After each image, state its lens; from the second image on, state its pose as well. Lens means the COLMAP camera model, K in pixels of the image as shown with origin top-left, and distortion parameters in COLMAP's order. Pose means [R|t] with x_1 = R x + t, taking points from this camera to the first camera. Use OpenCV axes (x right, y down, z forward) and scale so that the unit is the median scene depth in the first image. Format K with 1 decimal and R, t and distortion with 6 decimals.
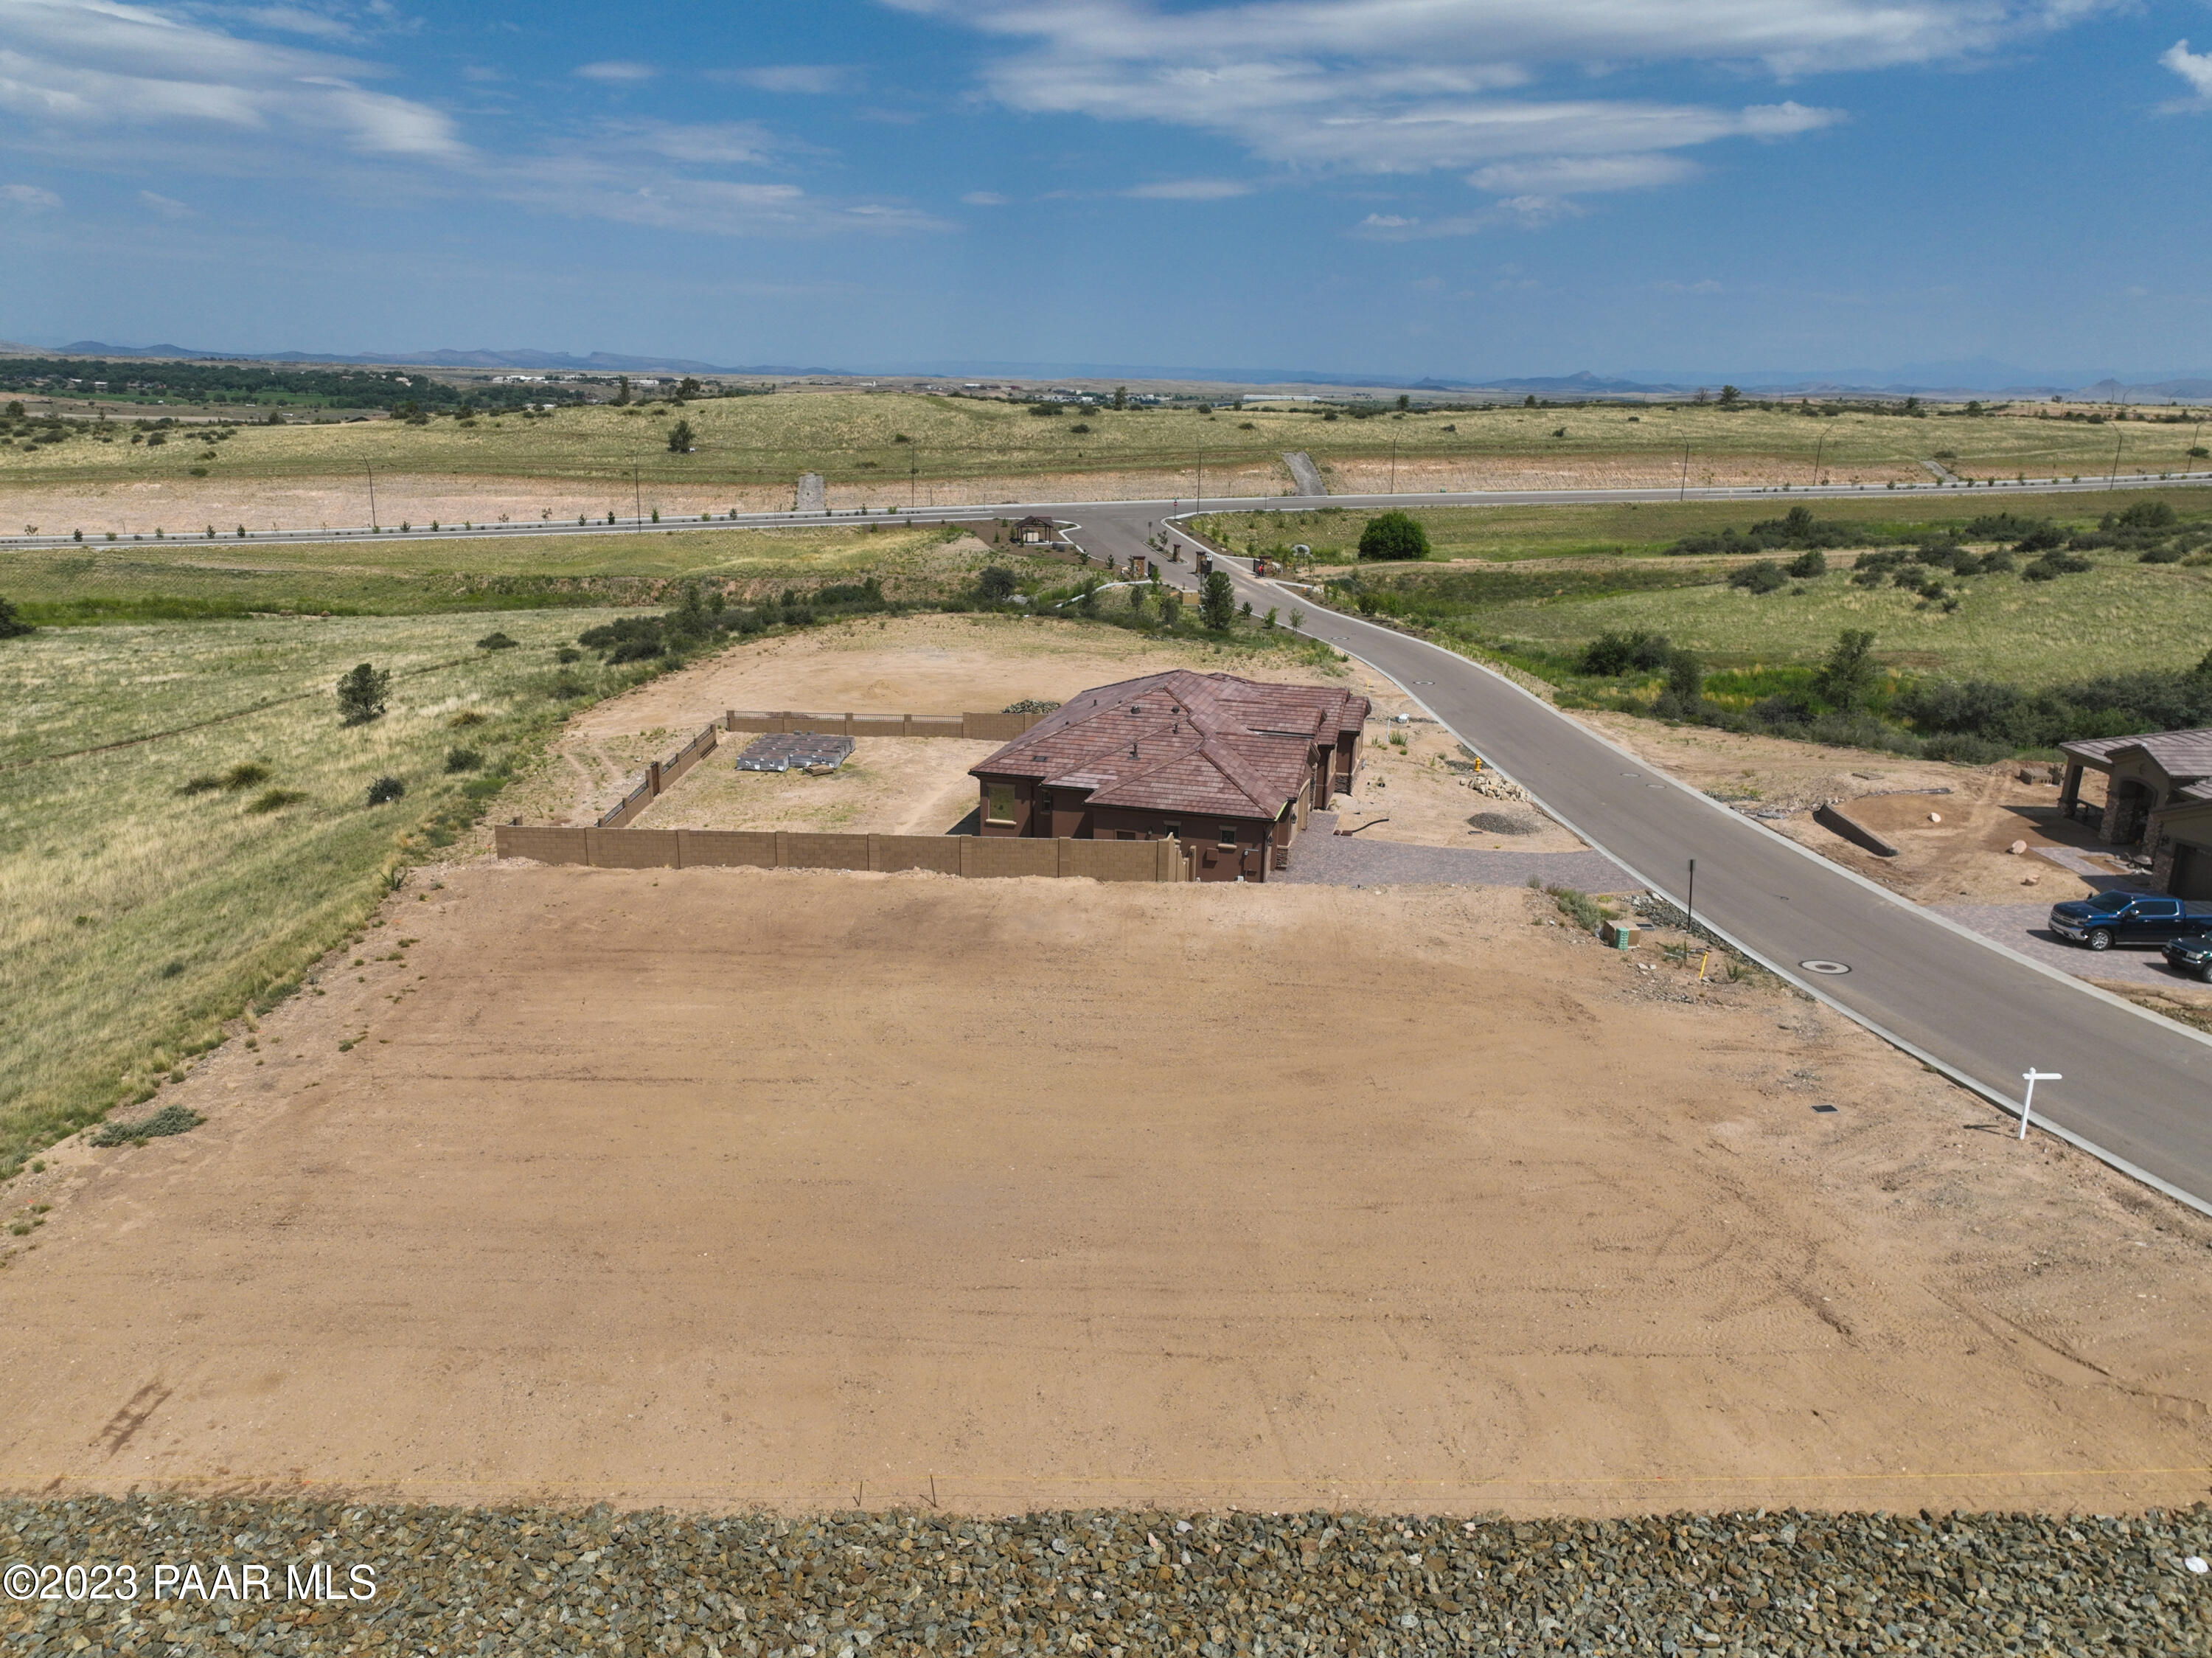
lens RADIAL K [[1558.2, 0, 1110.2], [0, 1558.2, 827.4], [0, 0, 1]] dist [-0.008885, 0.027810]
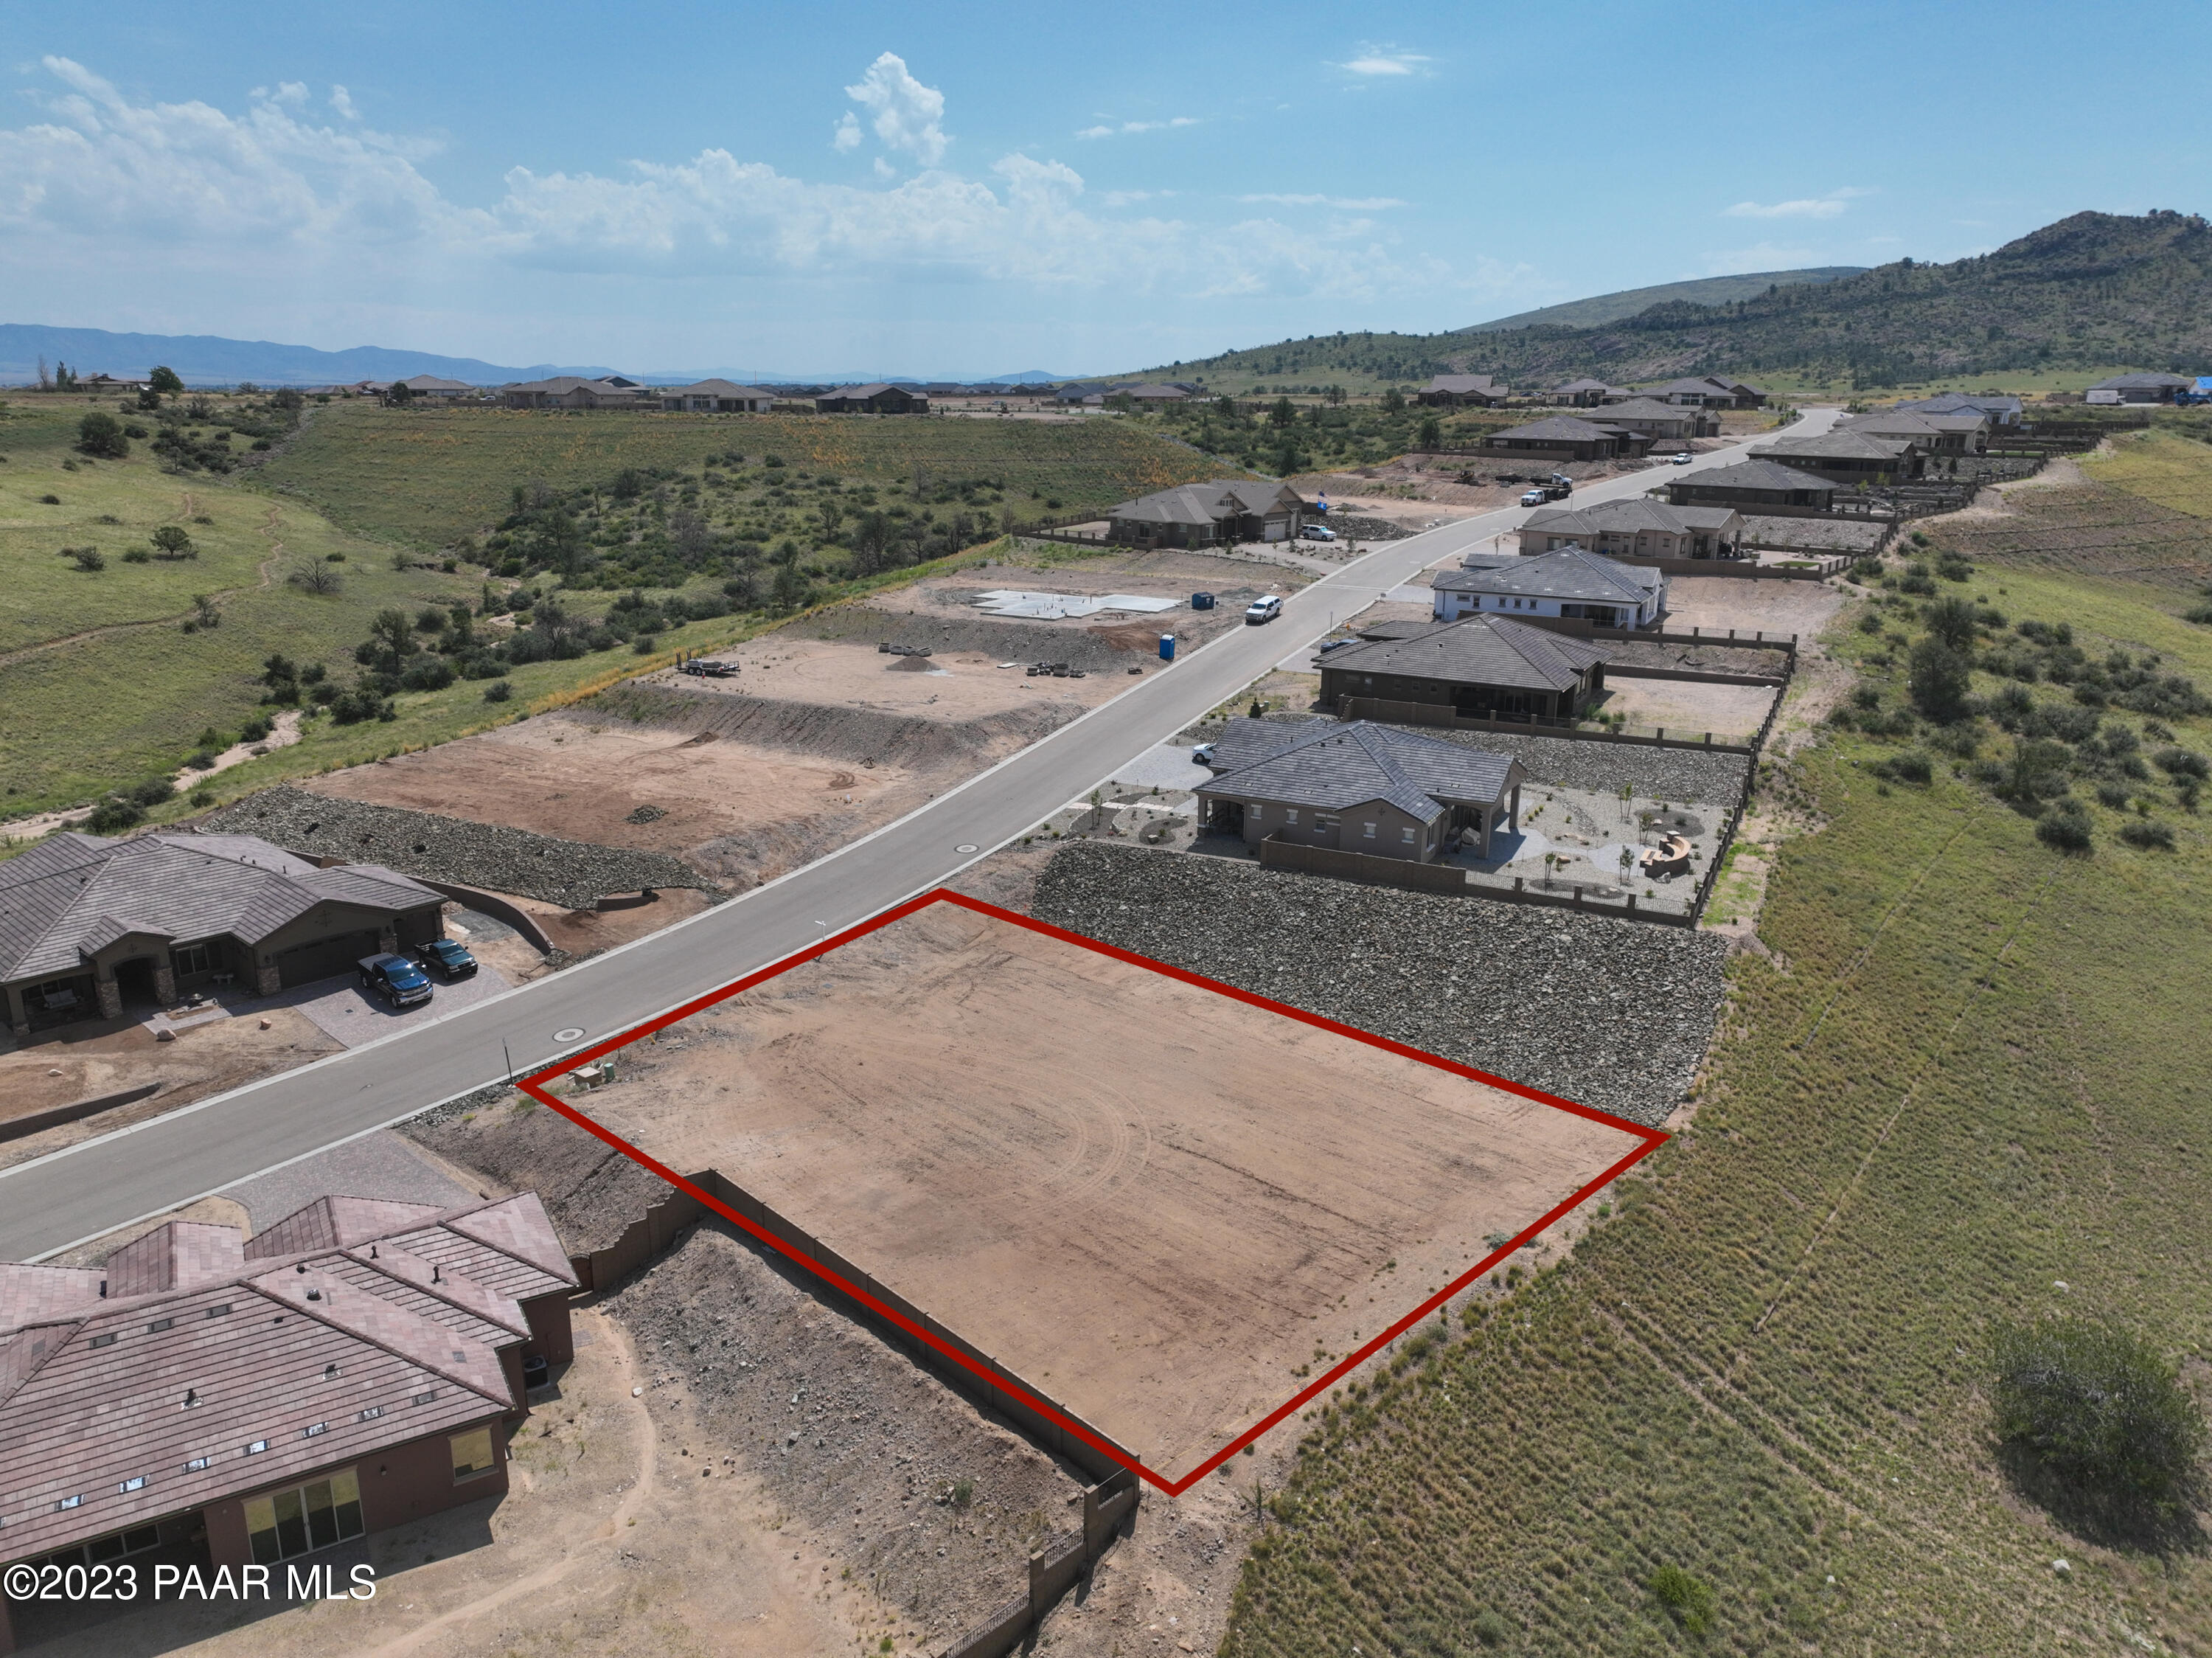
lens RADIAL K [[1556.0, 0, 1111.2], [0, 1556.0, 824.4], [0, 0, 1]] dist [-0.002512, 0.016652]
pose [[-0.708836, -0.219177, 0.670457, -0.226404], [0.176324, 0.865267, 0.469279, -0.178328], [-0.682980, 0.450860, -0.574686, 0.348739]]
